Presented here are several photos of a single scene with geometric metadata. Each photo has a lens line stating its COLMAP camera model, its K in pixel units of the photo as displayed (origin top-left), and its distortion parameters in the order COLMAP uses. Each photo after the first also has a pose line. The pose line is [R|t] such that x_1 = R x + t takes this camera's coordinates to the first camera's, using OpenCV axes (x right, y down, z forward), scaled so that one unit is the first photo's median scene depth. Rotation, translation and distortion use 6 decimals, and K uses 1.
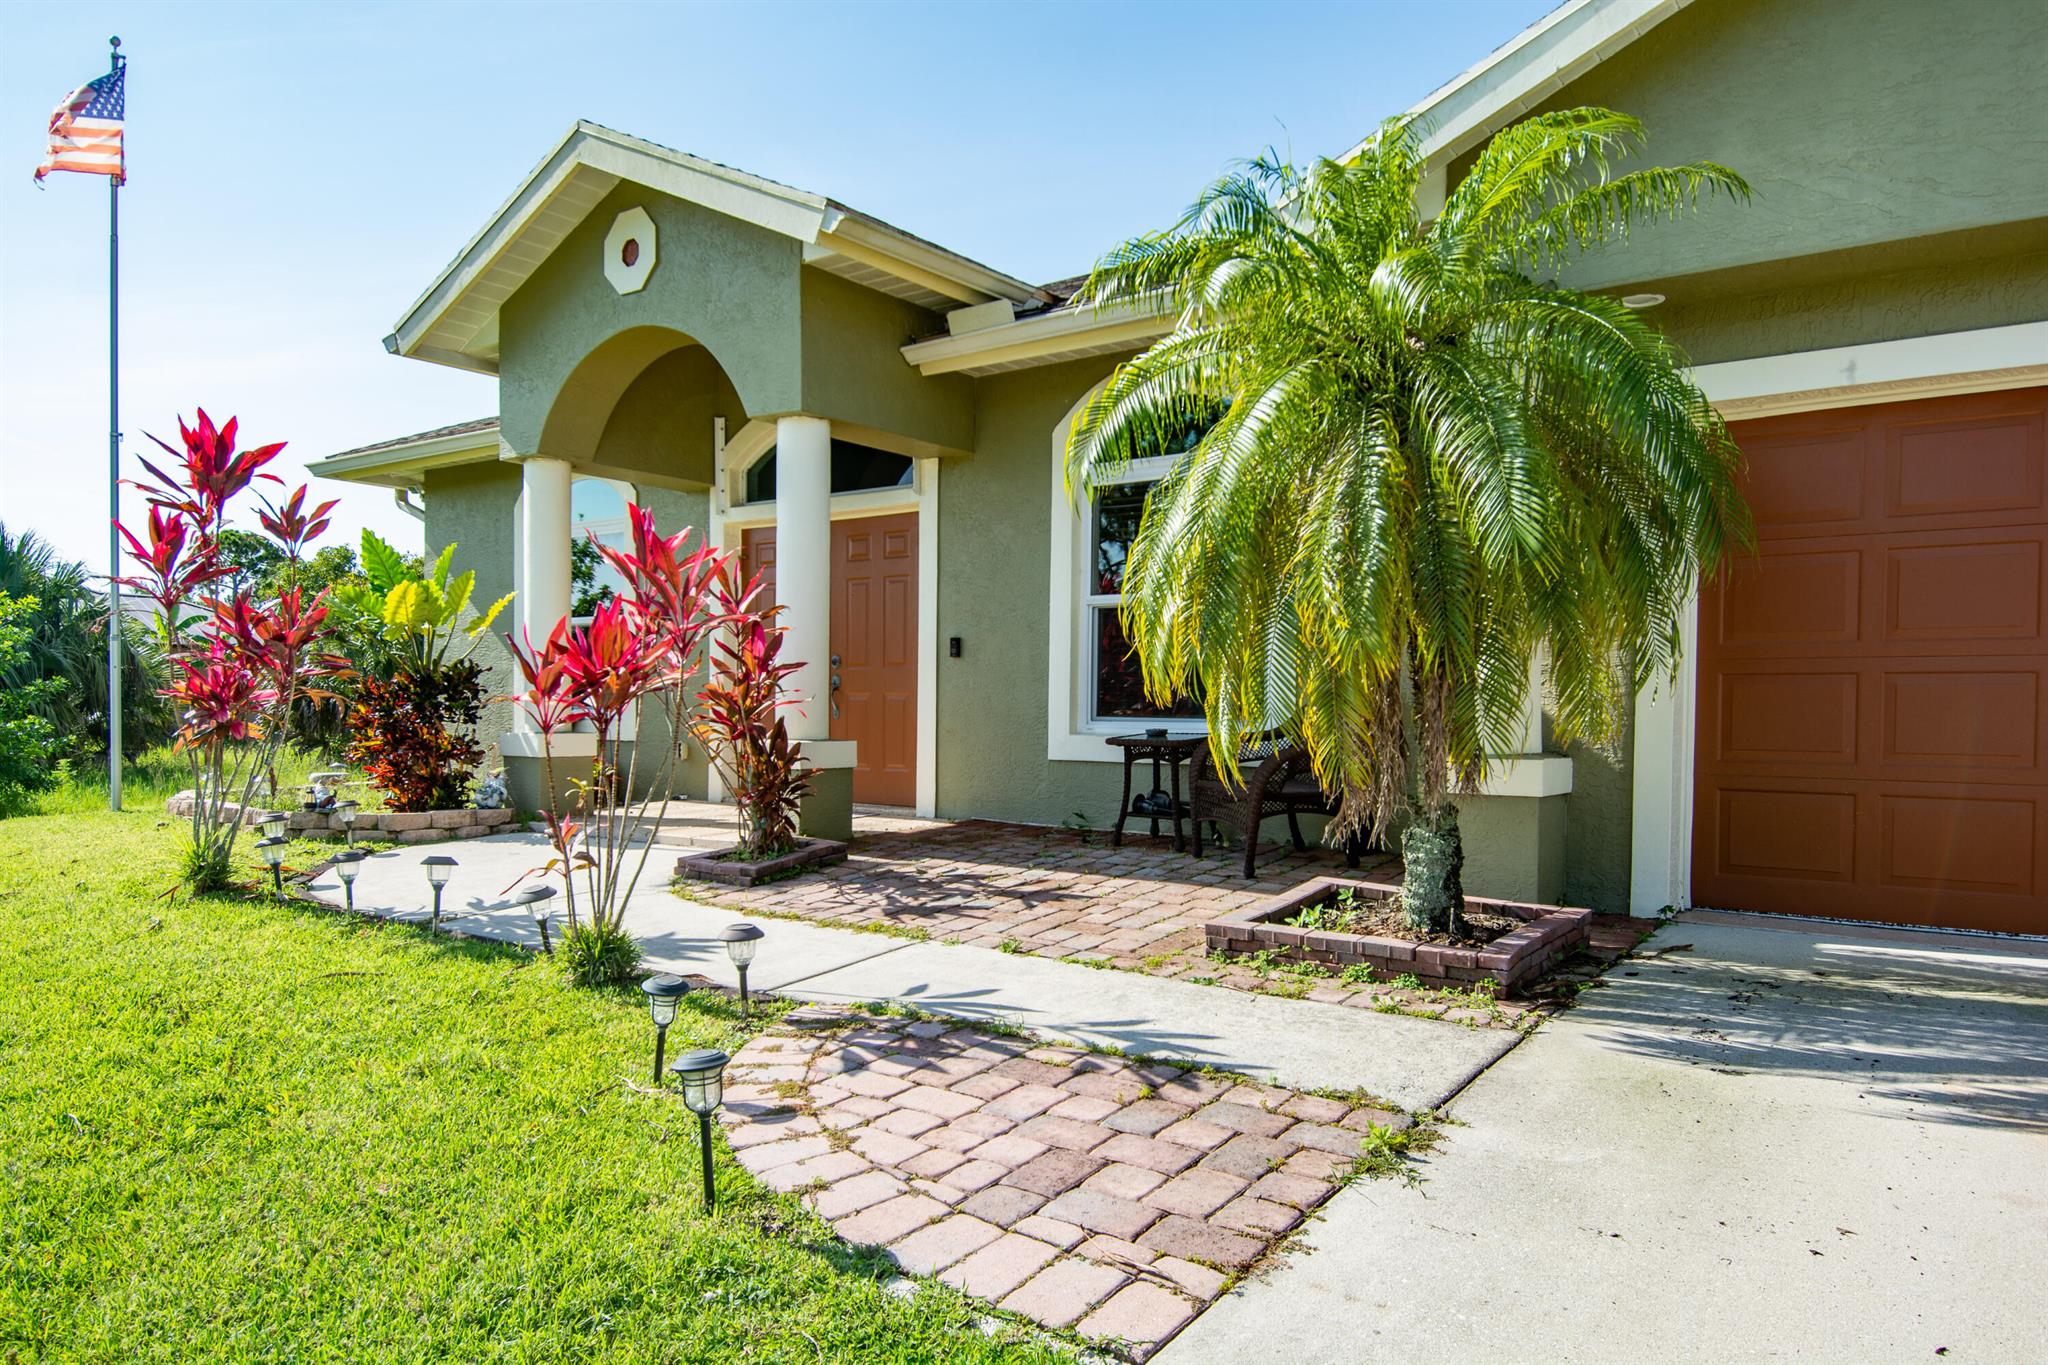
lens RADIAL K [[1348.7, 0, 1033.1], [0, 1348.7, 726.1], [0, 0, 1]] dist [0.031629, -0.005609]
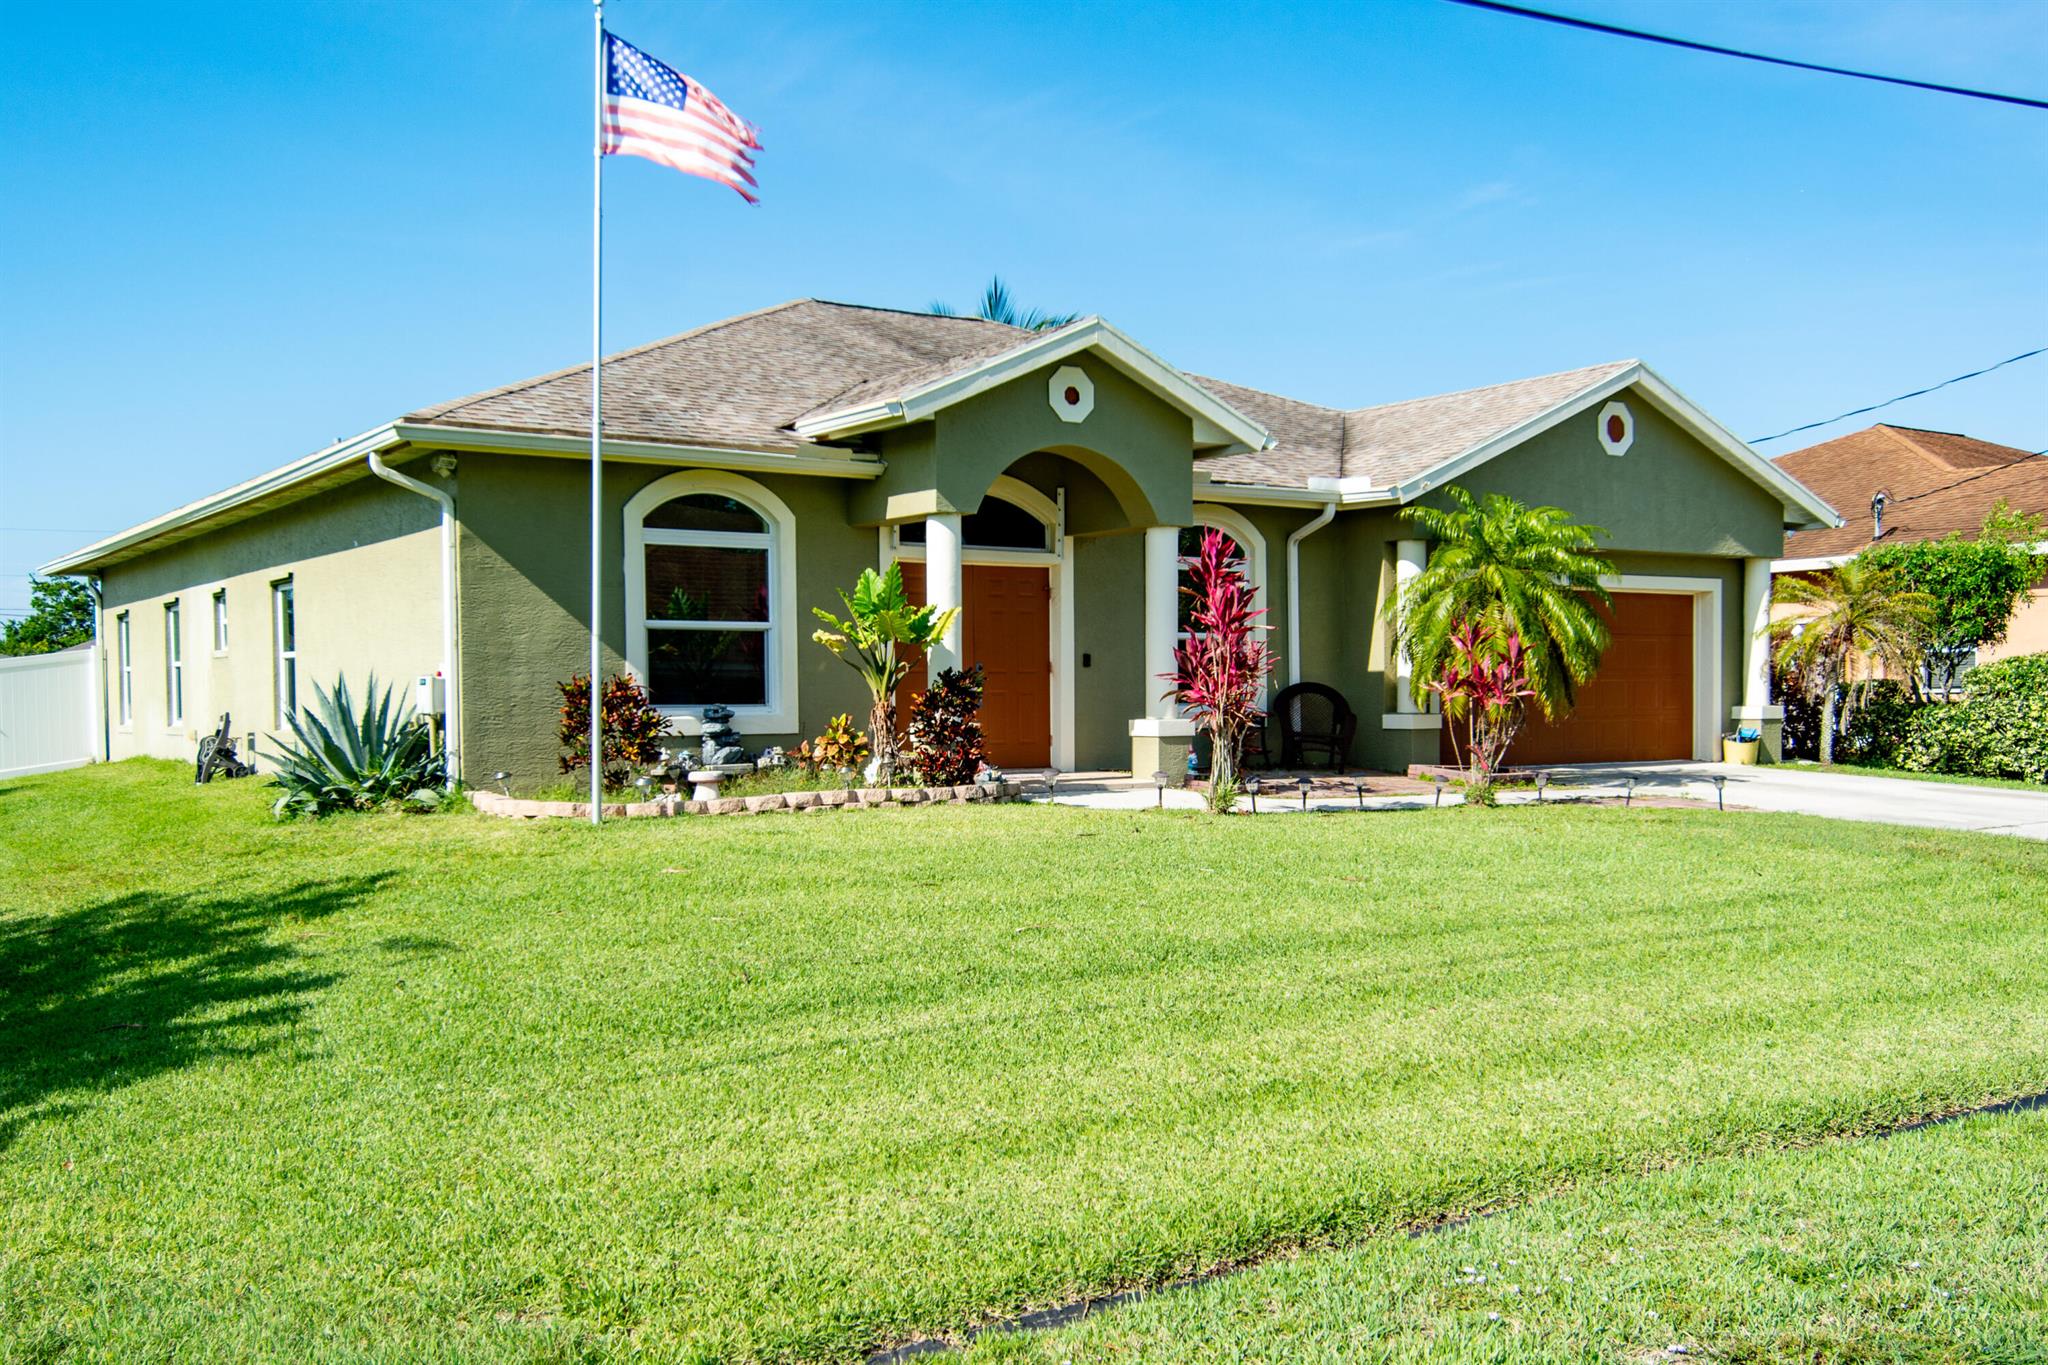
lens RADIAL K [[1877.1, 0, 1025.3], [0, 1877.1, 698.5], [0, 0, 1]] dist [0.014723, 0.004177]
pose [[0.333698, -0.011719, 0.942607, -2.444907], [0.025298, 0.999674, 0.003472, -0.027999], [-0.942341, 0.022687, 0.333886, 0.400954]]
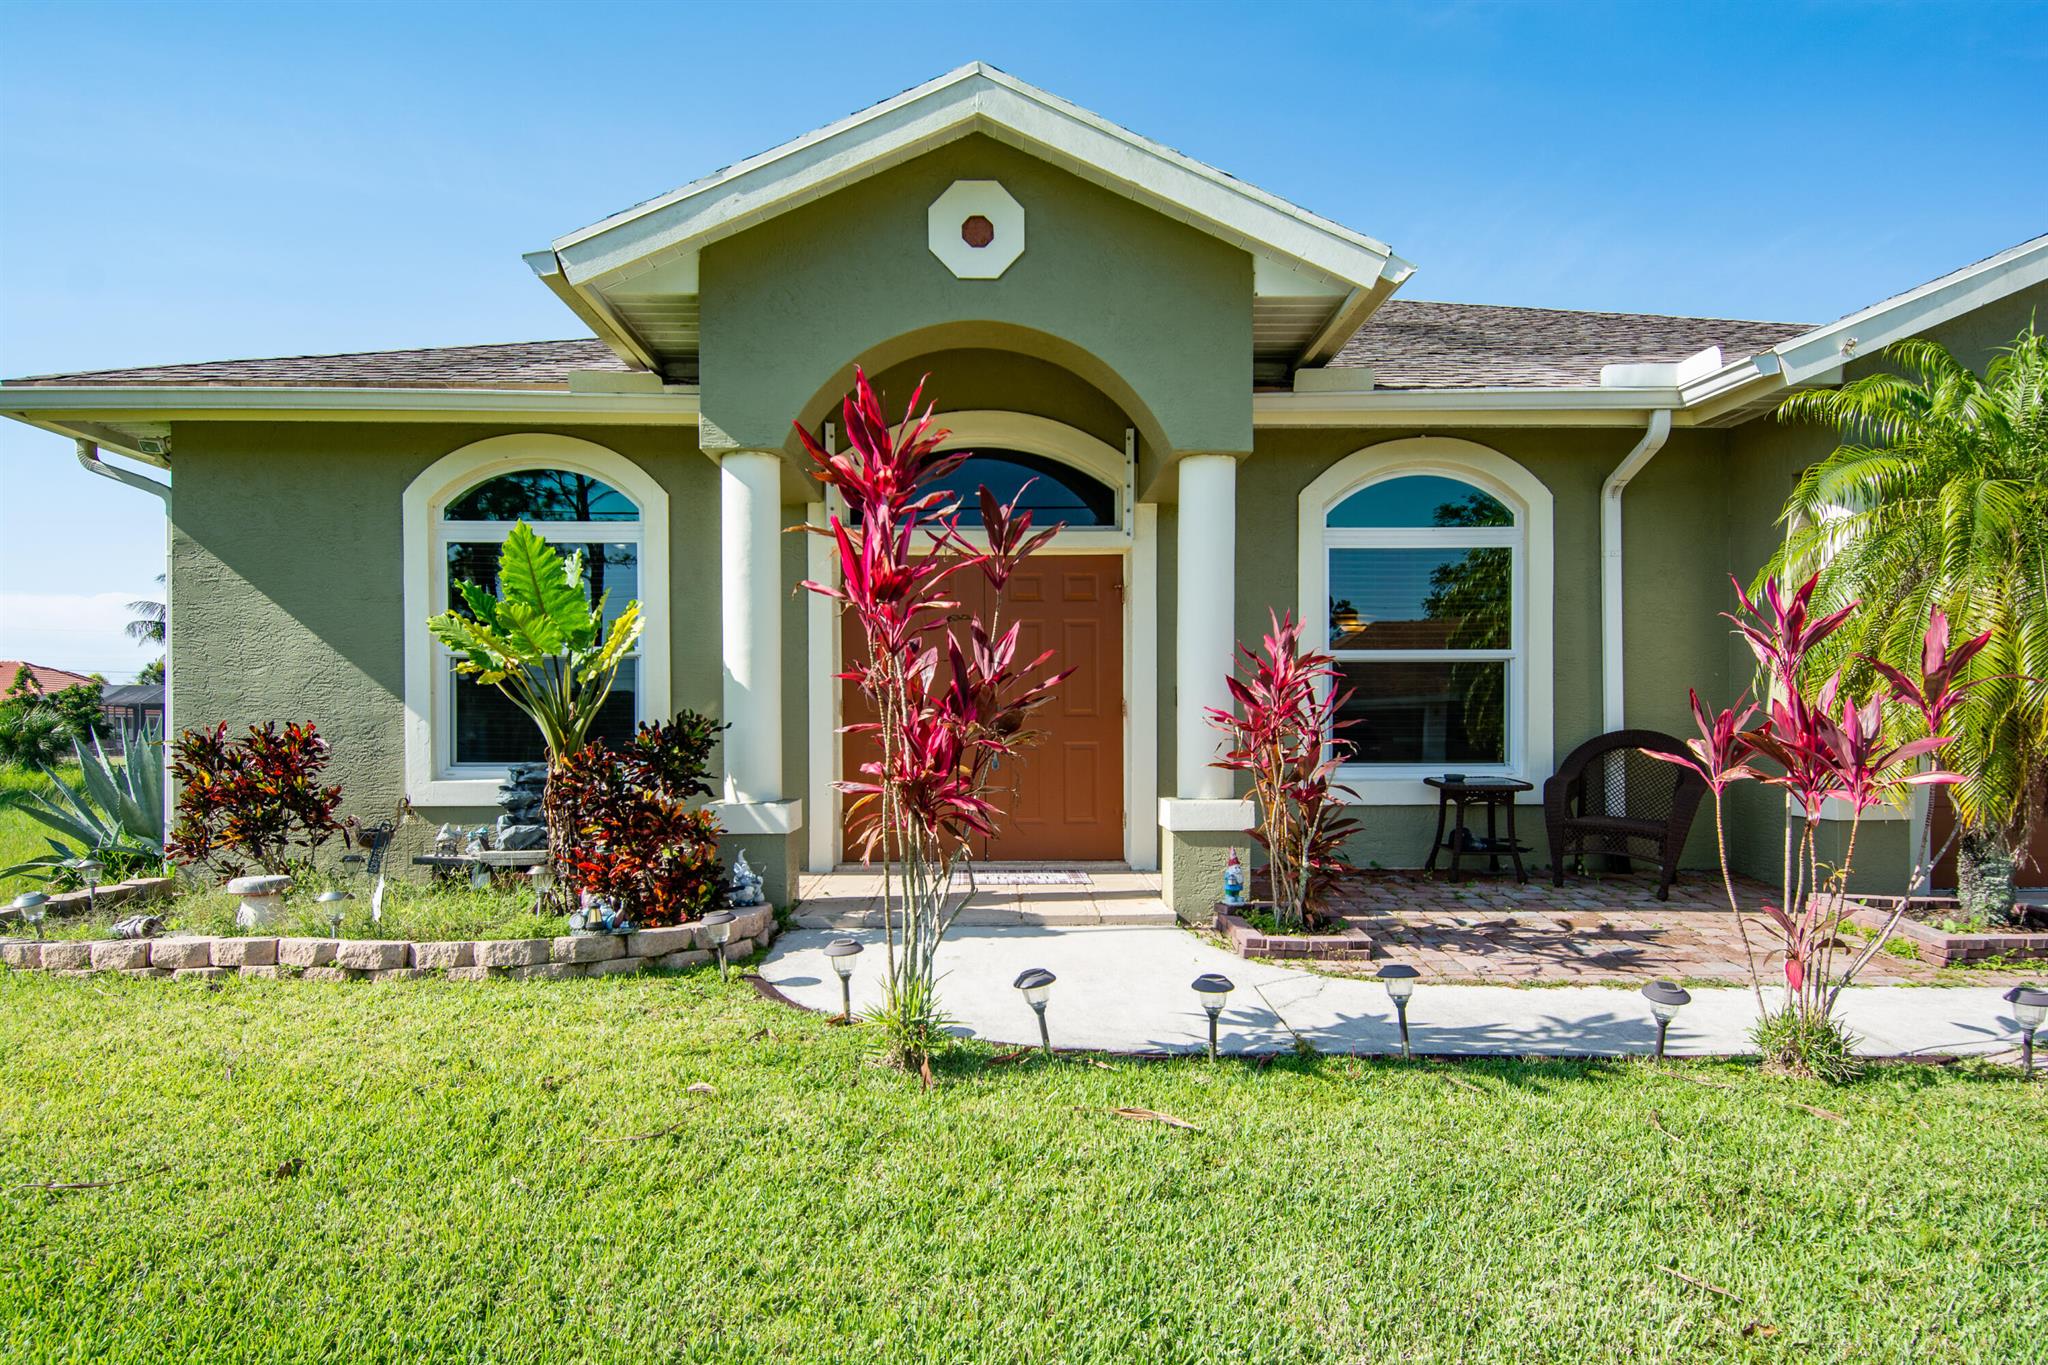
lens RADIAL K [[1233.5, 0, 1015.0], [0, 1233.5, 714.1], [0, 0, 1]] dist [0.015396, 0.001032]
pose [[0.788610, -0.003156, 0.614886, -0.817486], [0.020444, 0.999569, -0.021090, -0.033383], [-0.614554, 0.029203, 0.788334, 0.419094]]
